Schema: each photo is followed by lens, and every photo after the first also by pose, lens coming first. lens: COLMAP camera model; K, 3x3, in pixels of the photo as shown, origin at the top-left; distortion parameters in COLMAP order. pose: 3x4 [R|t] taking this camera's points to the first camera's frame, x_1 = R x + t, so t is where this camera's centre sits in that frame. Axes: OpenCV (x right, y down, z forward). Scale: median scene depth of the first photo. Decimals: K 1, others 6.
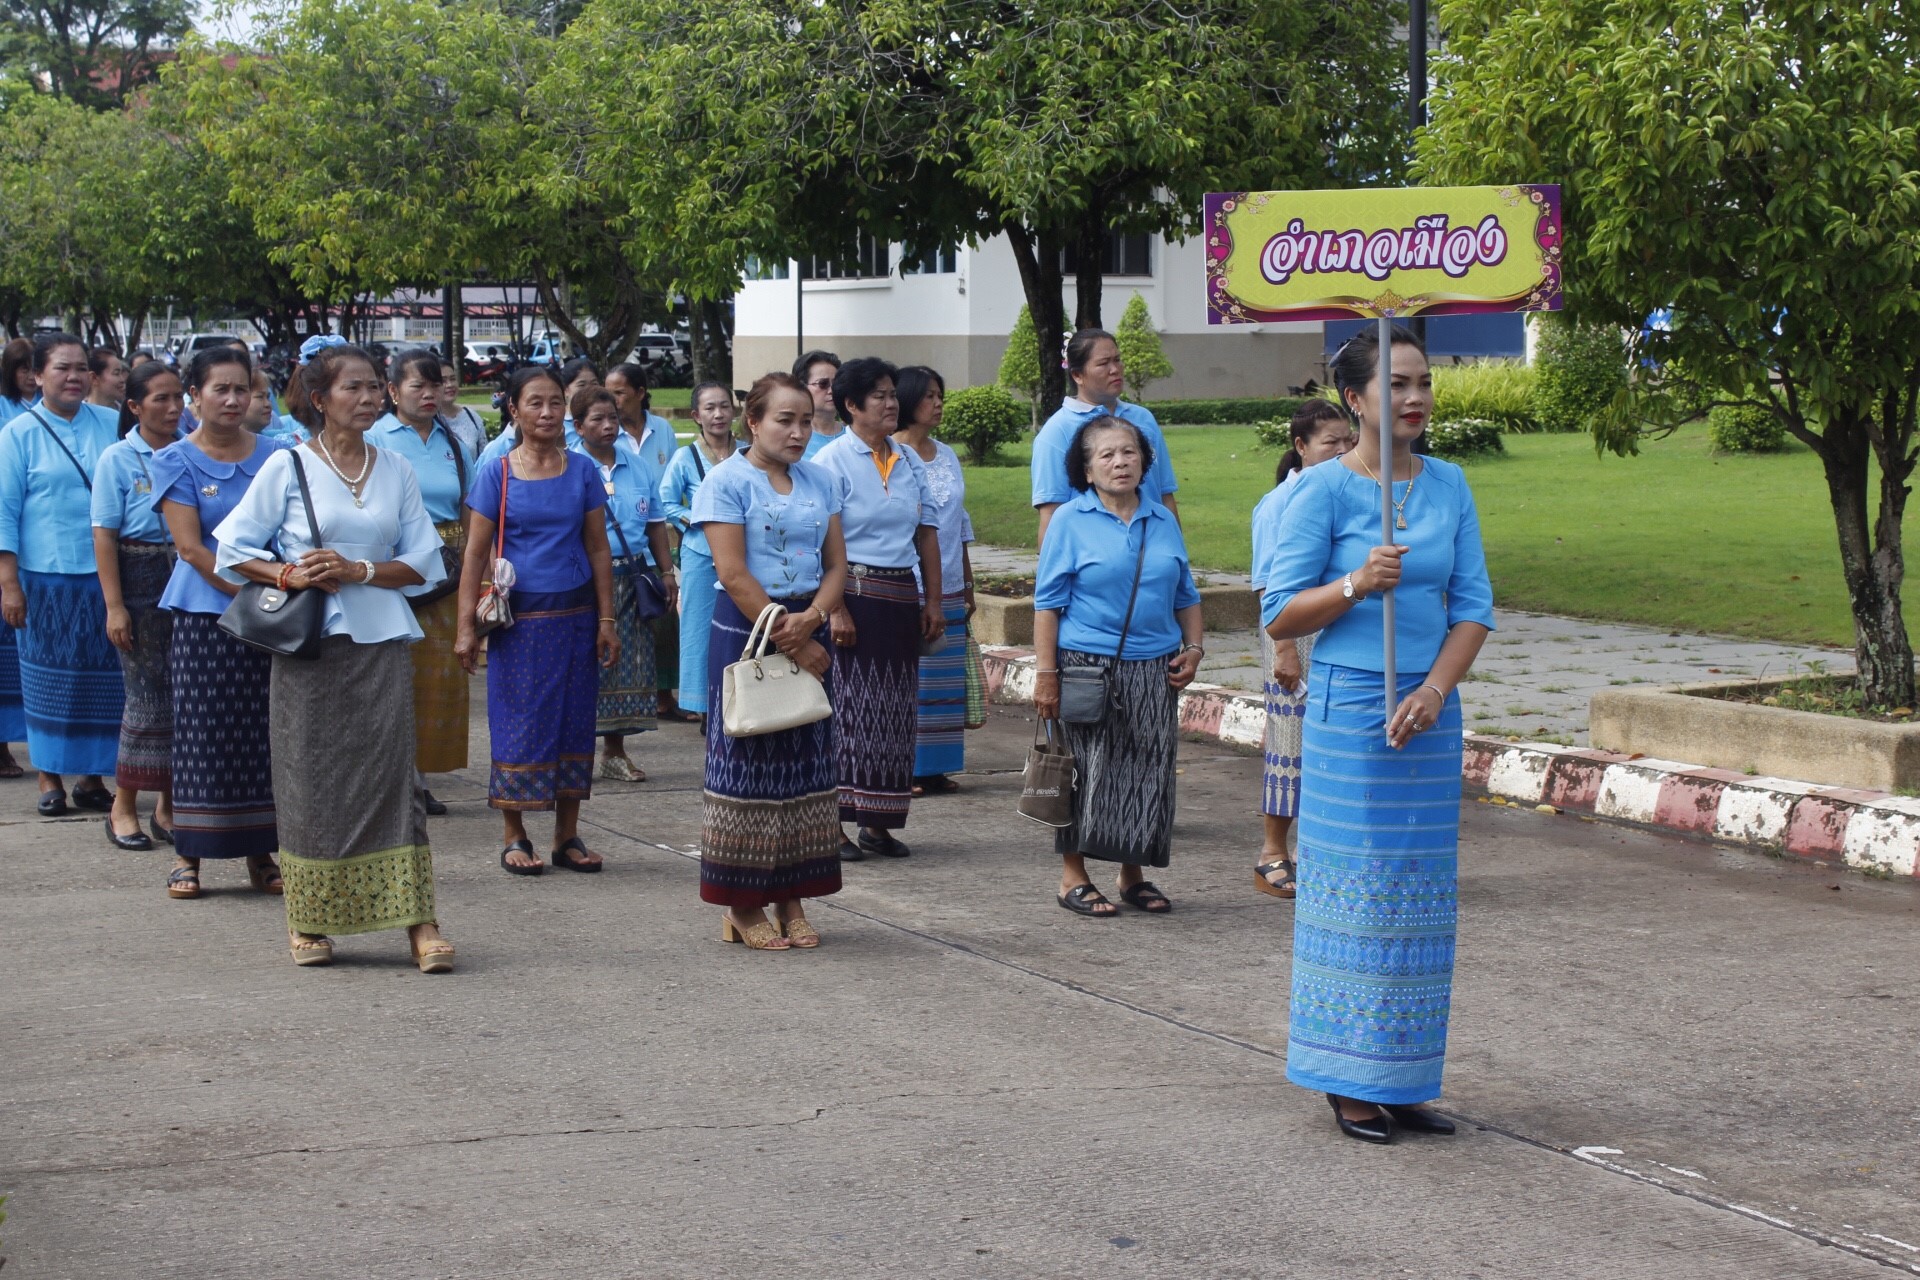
lens RADIAL K [[3215.1, 0, 960.0], [0, 3215.1, 640.0], [0, 0, 1]] dist [-0.026881, 0.182743]
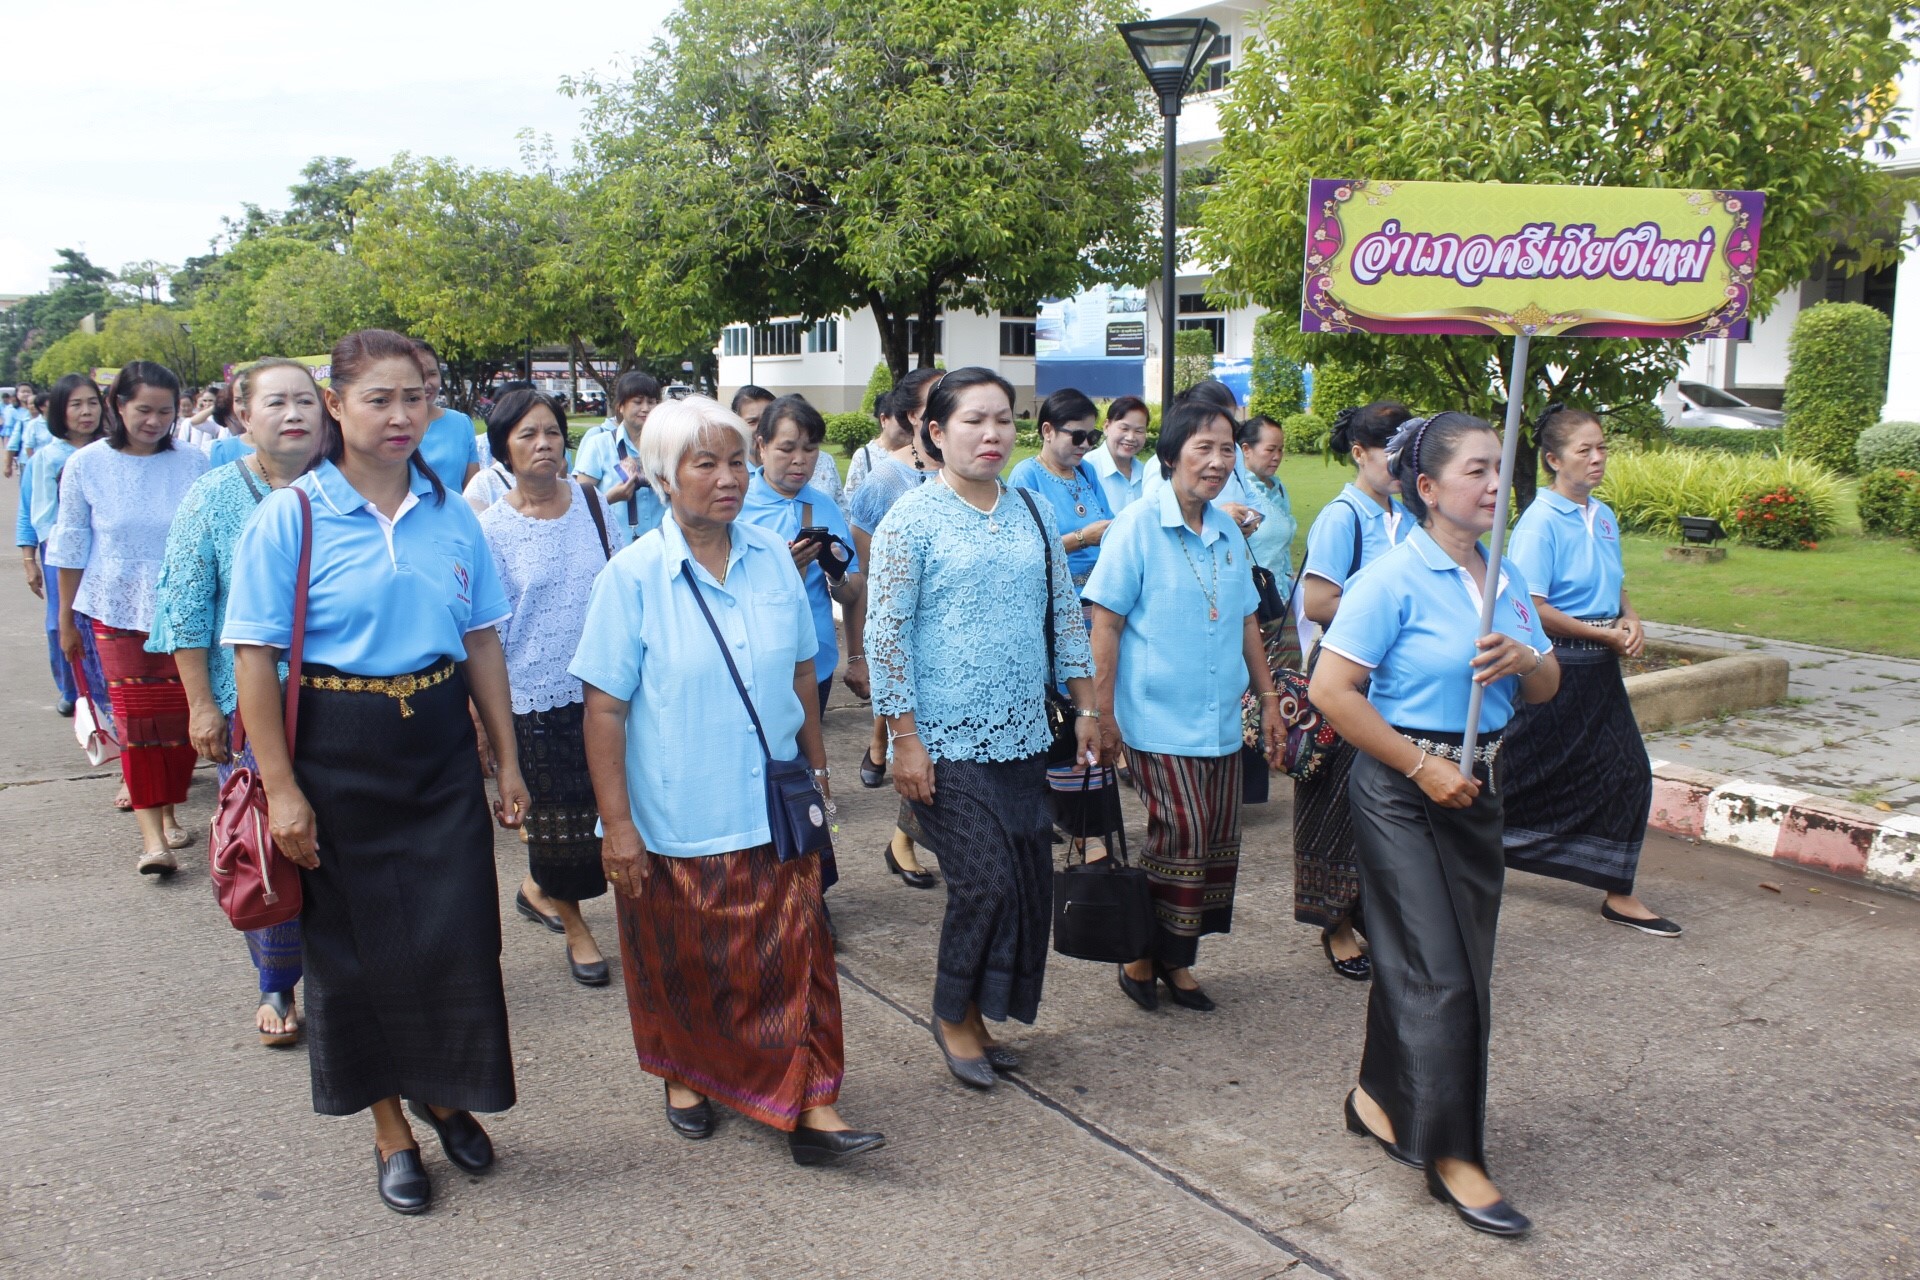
lens RADIAL K [[1581.2, 0, 960.0], [0, 1581.2, 640.0], [0, 0, 1]] dist [-0.171856, 0.146085]
pose [[0.997146, -0.005627, 0.075289, 0.000341], [0.000820, 0.997967, 0.063729, -0.015617], [-0.075494, -0.063485, 0.995123, 0.216188]]
